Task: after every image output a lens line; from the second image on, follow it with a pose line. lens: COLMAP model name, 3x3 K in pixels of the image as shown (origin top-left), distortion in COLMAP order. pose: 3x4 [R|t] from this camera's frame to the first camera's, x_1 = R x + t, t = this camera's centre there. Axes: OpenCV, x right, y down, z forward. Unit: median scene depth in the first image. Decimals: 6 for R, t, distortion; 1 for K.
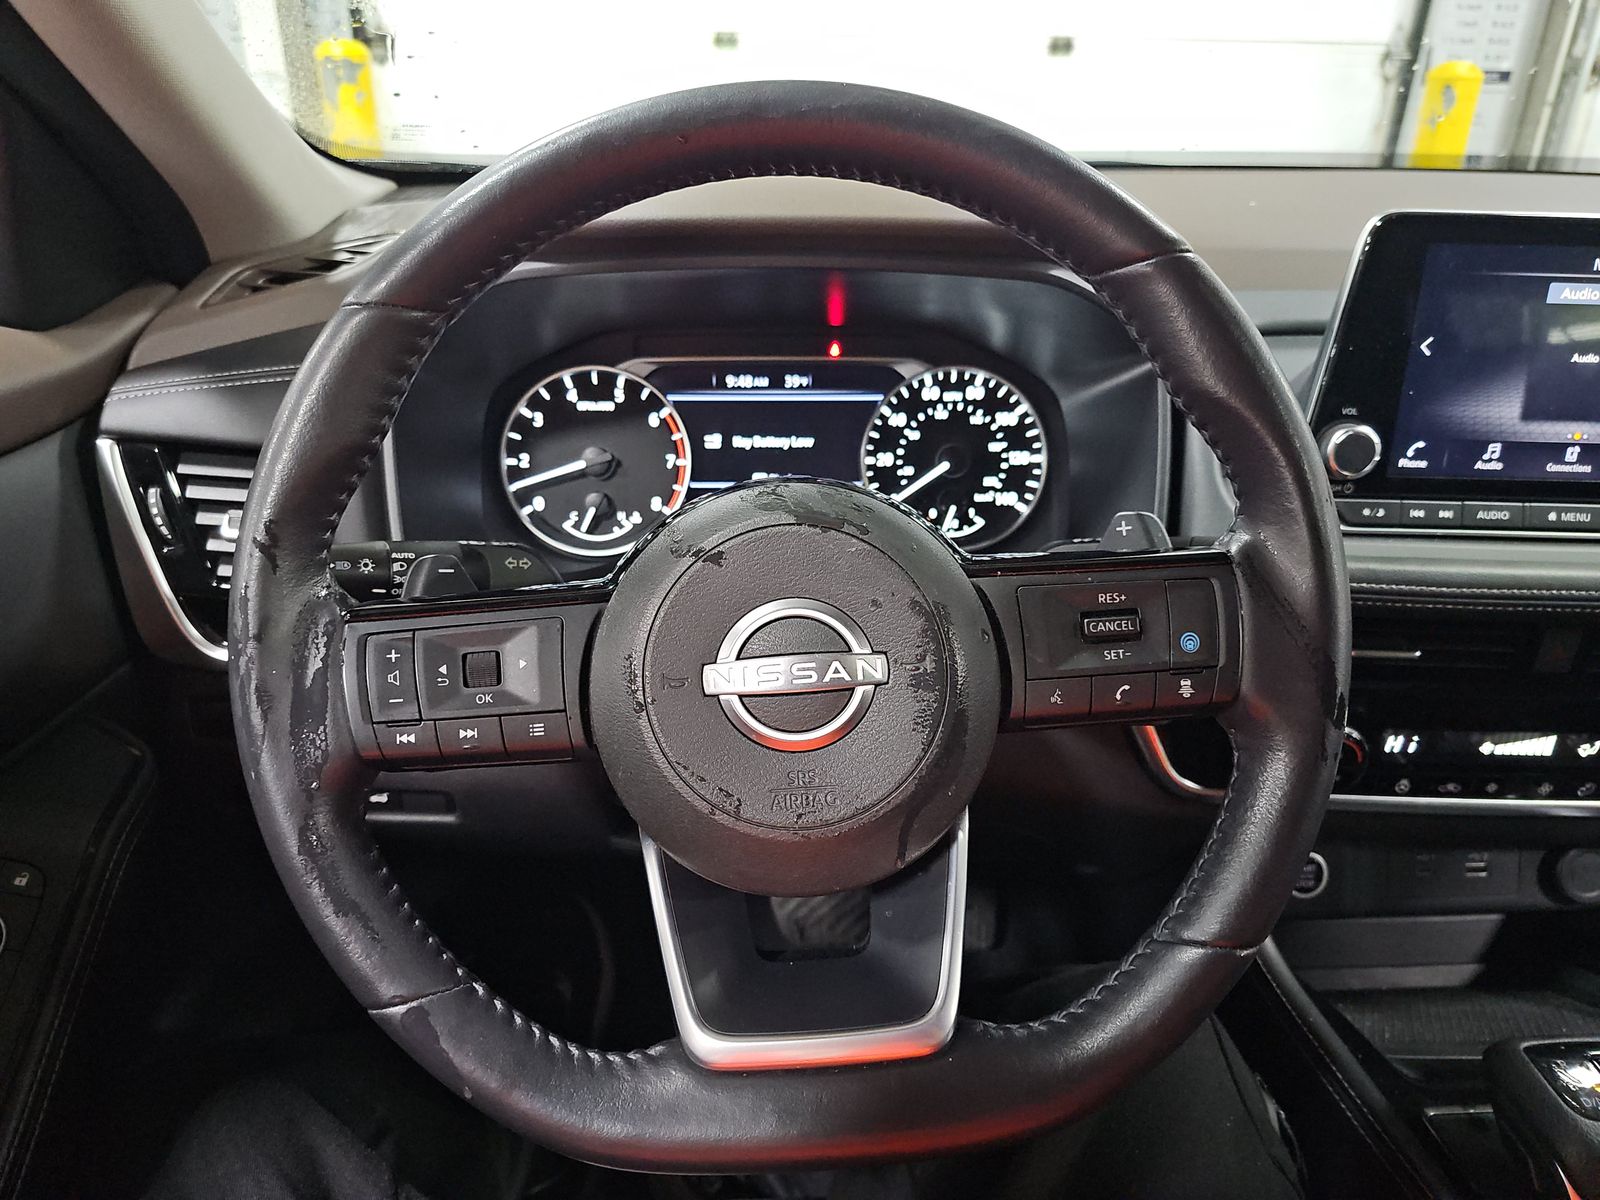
lens RADIAL K [[1065.9, 0, 803.6], [0, 1065.9, 587.7], [0, 0, 1]] dist [0.042089, -0.007839]
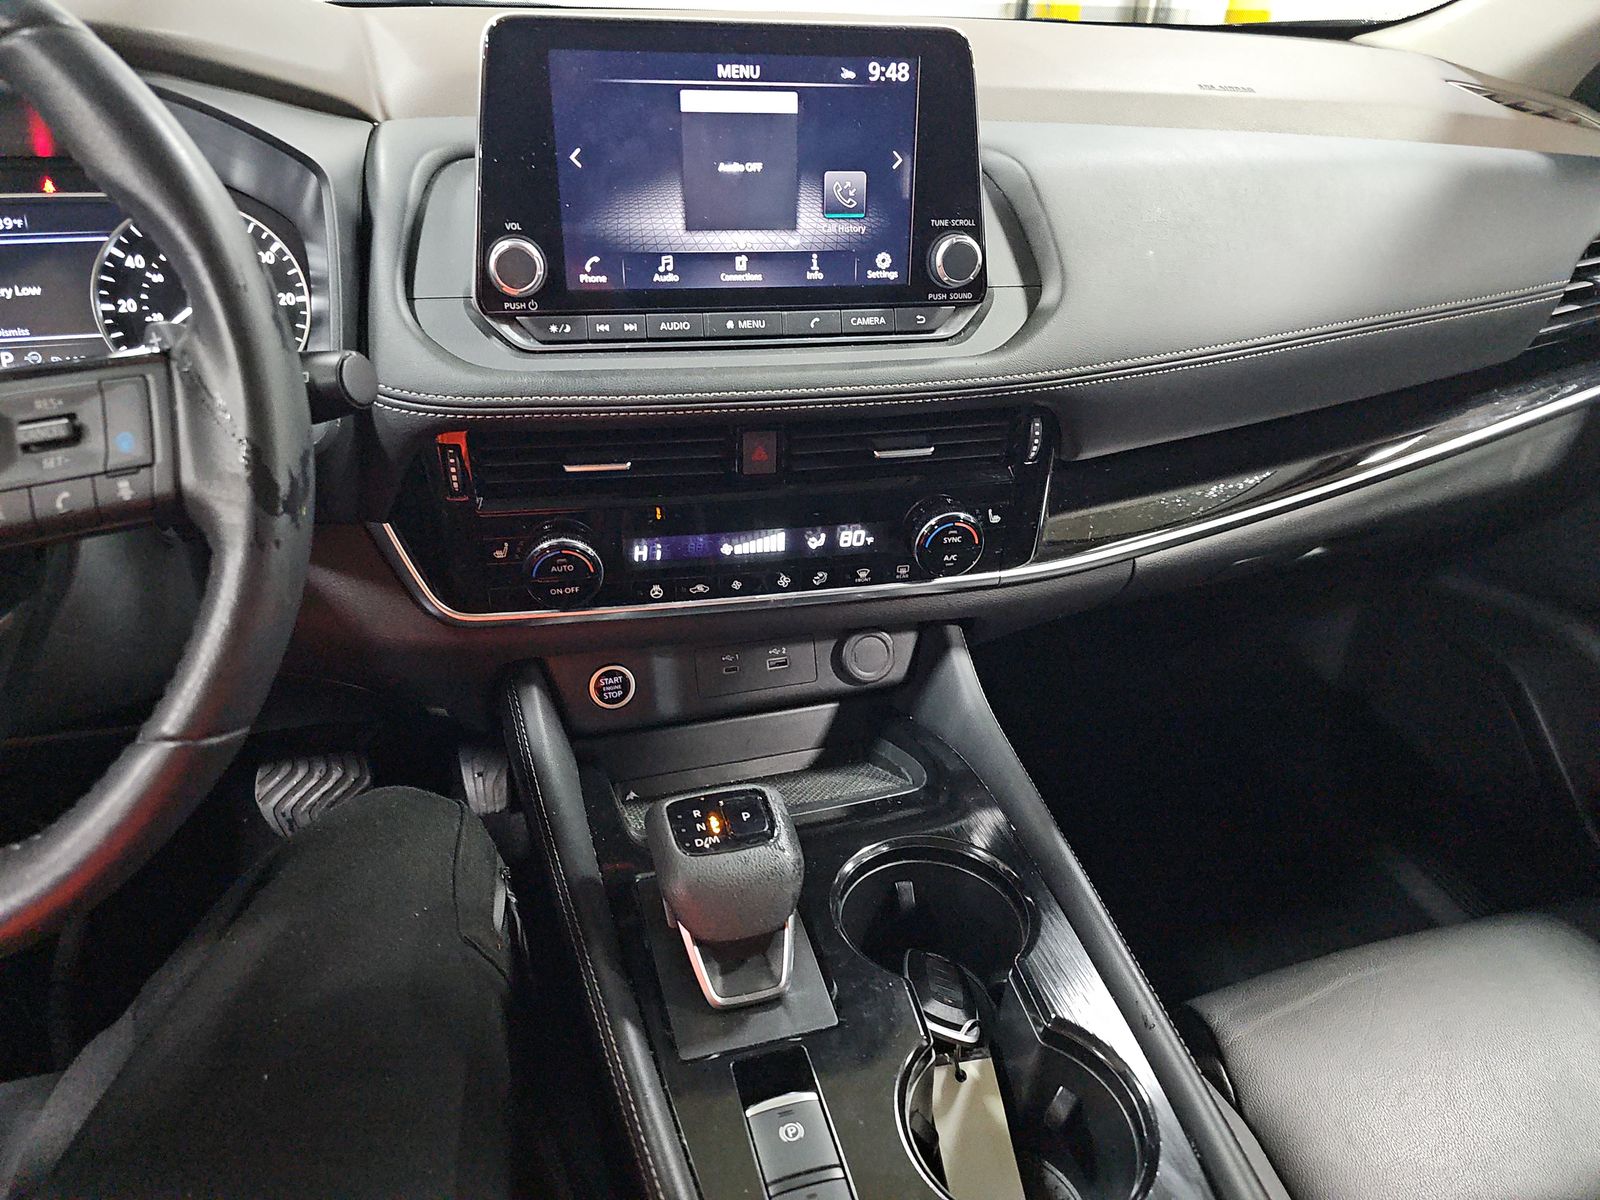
lens RADIAL K [[1065.9, 0, 798.8], [0, 1065.9, 615.4], [0, 0, 1]] dist [0.042089, -0.007839]
pose [[0.984938, -0.096751, 0.143304, 0.542130], [0.079656, 0.989503, 0.120577, 0.090448], [-0.153465, -0.107346, 0.982306, -0.072284]]
